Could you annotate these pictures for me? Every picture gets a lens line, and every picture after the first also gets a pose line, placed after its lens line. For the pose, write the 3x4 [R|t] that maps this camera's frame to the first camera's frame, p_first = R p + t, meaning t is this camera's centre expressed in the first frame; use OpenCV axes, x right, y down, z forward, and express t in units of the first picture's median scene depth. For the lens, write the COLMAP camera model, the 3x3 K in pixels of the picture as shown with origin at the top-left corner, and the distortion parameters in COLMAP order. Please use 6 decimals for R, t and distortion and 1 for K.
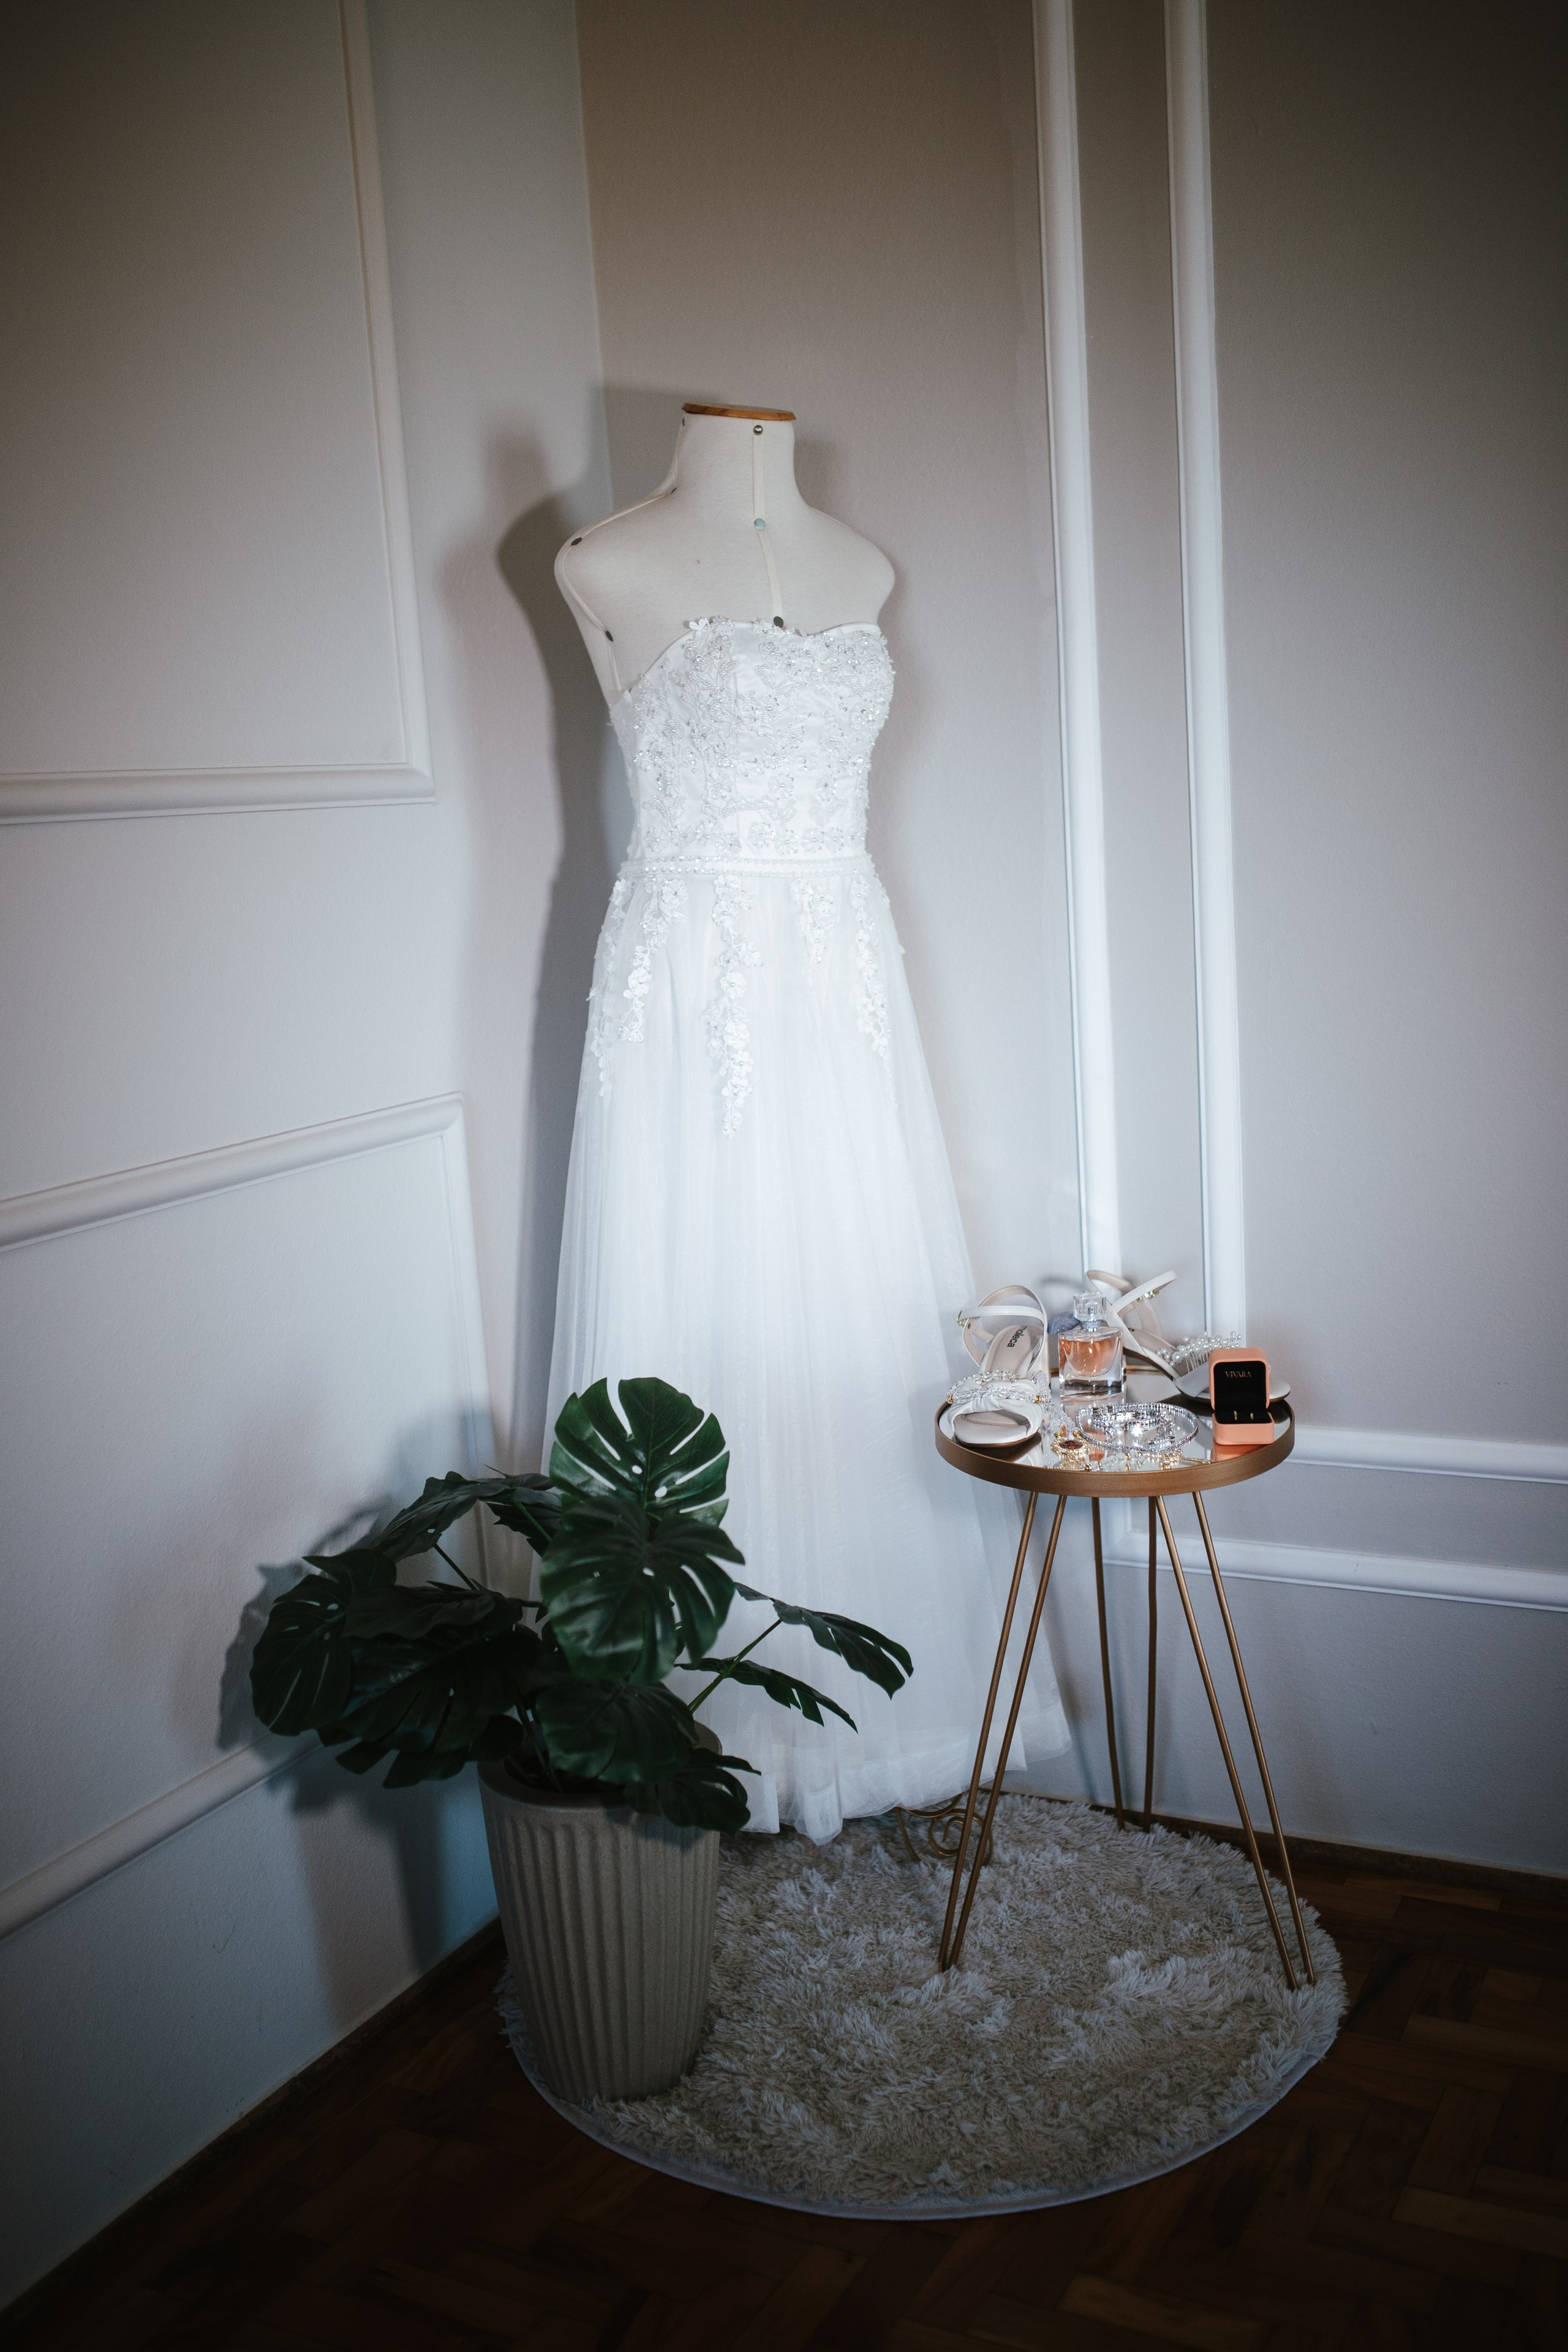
lens RADIAL K [[2403.5, 0, 785.1], [0, 2403.5, 1166.9], [0, 0, 1]] dist [-0.009771, -0.010876]
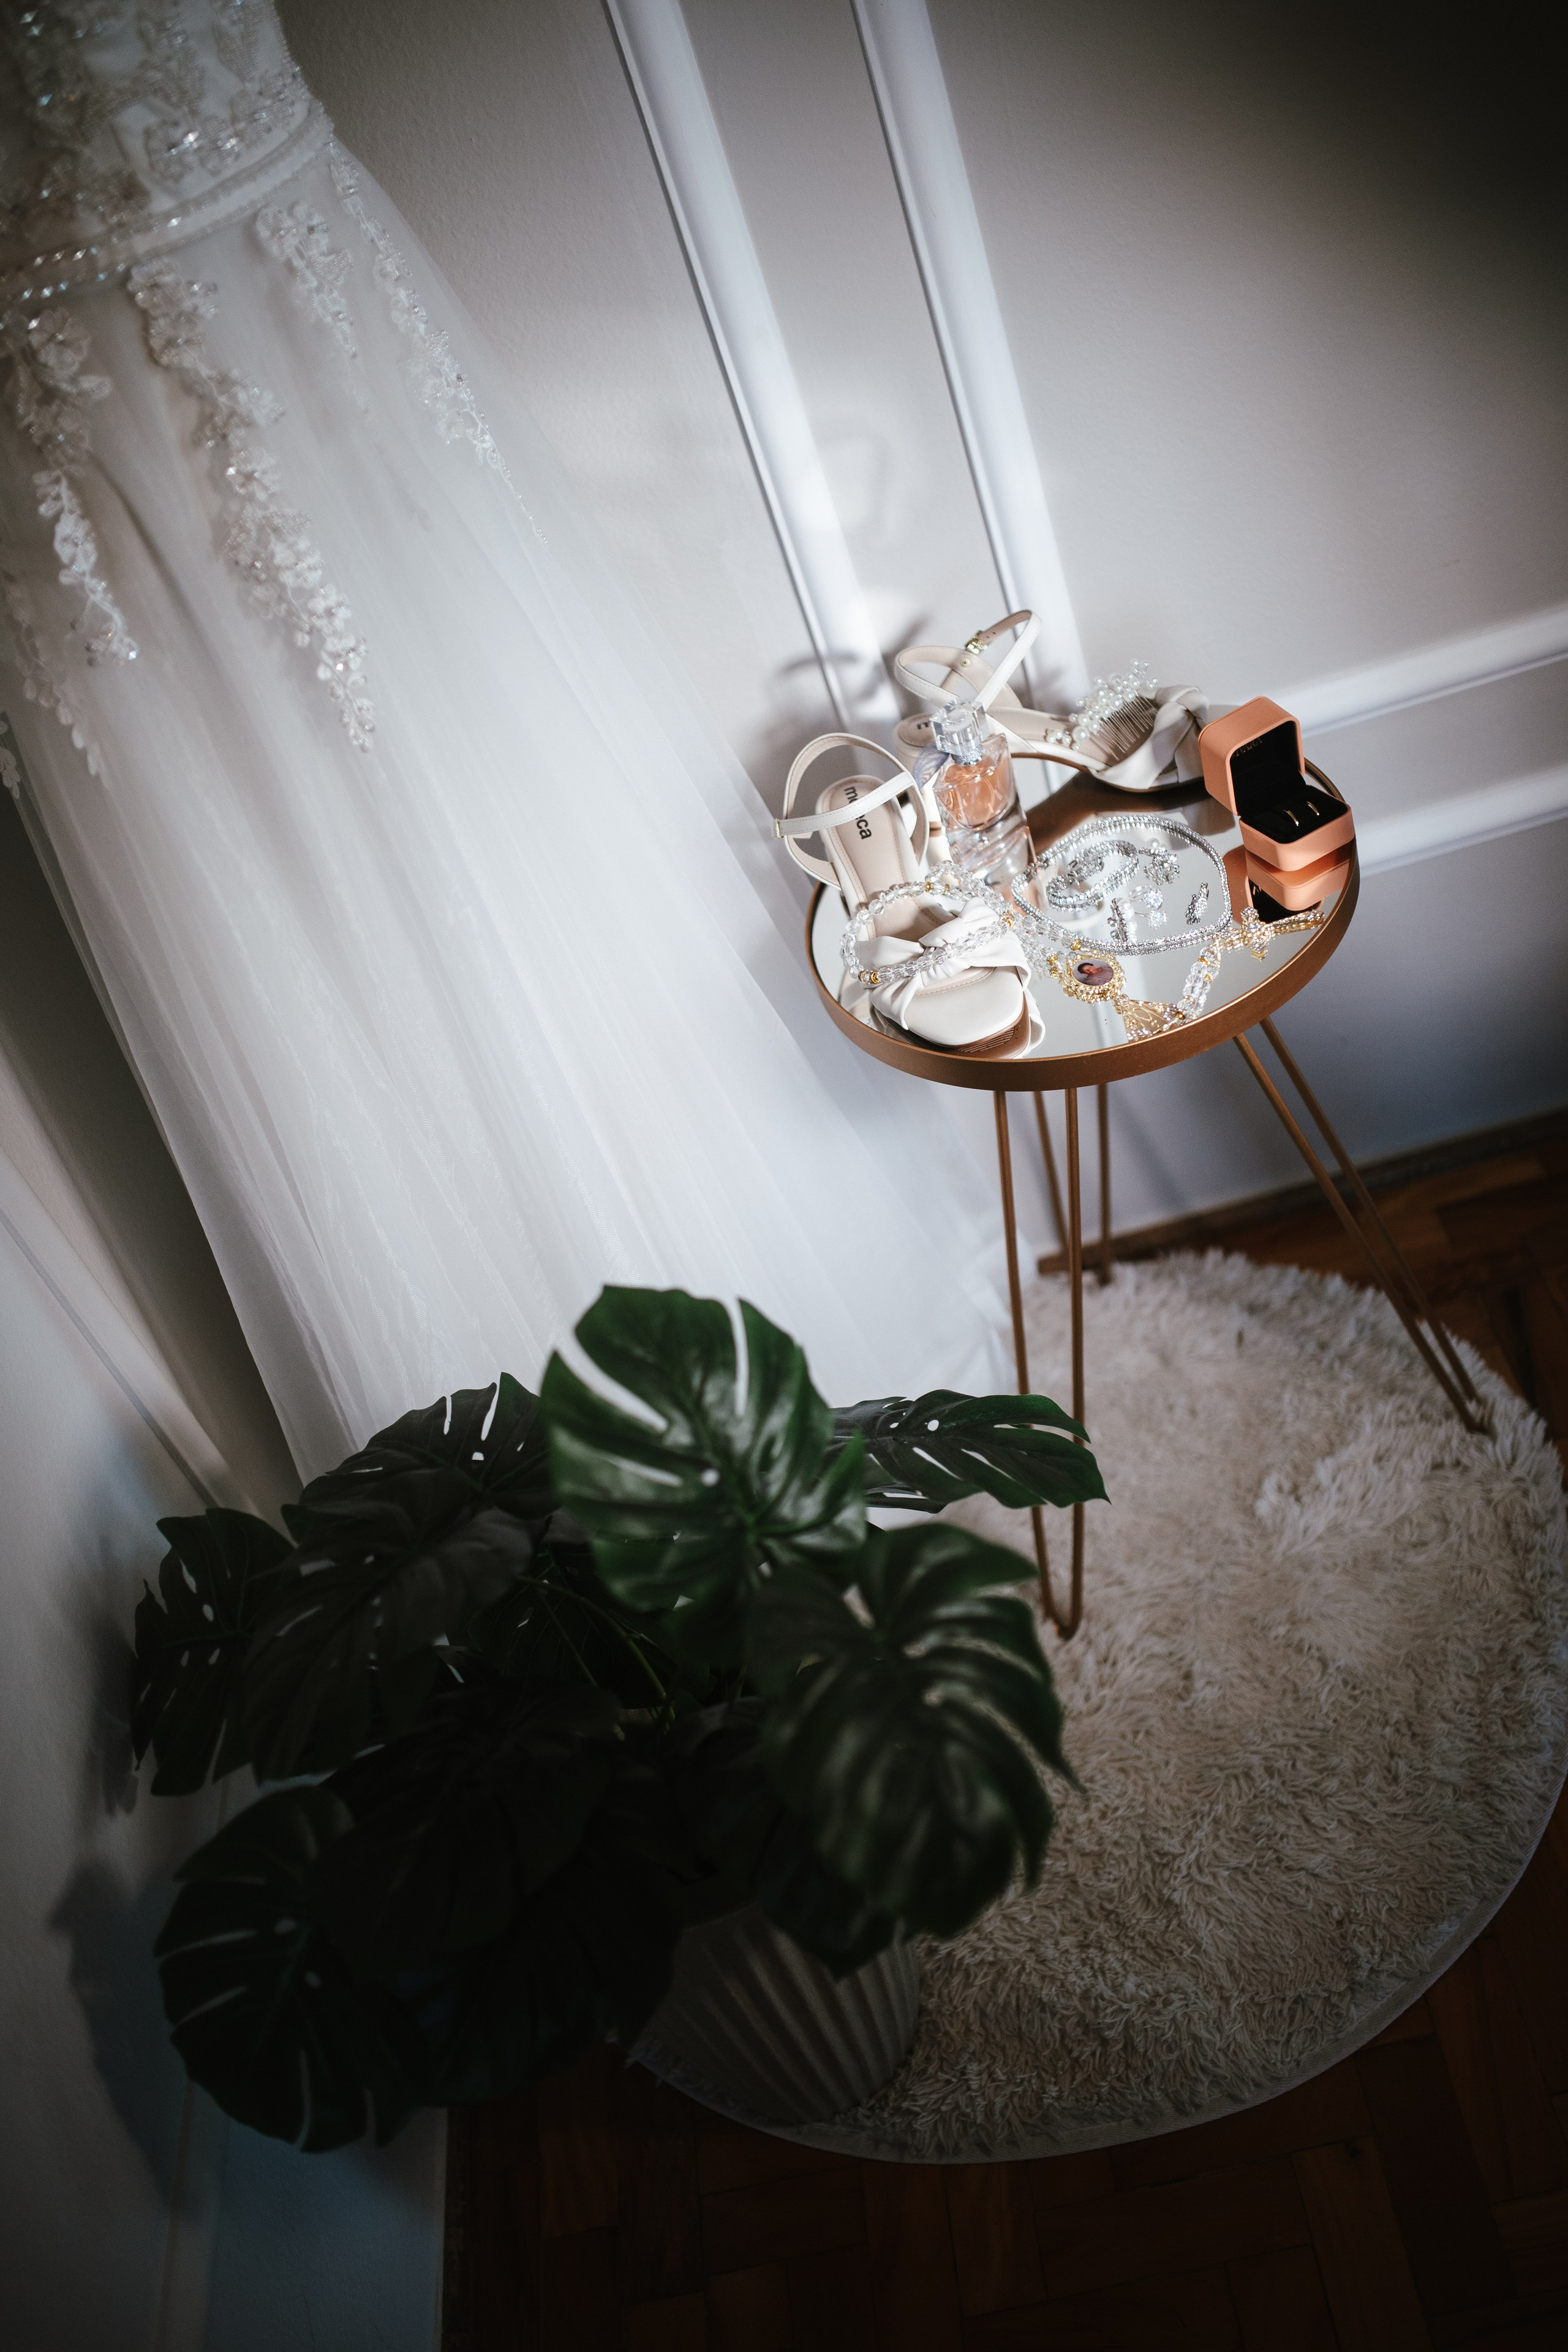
lens RADIAL K [[2403.5, 0, 785.1], [0, 2403.5, 1166.9], [0, 0, 1]] dist [-0.009771, -0.010876]
pose [[0.813209, -0.498763, 0.299877, -0.164394], [0.308003, 0.806048, 0.505392, -0.190208], [-0.493786, -0.318626, 0.809106, 0.520464]]
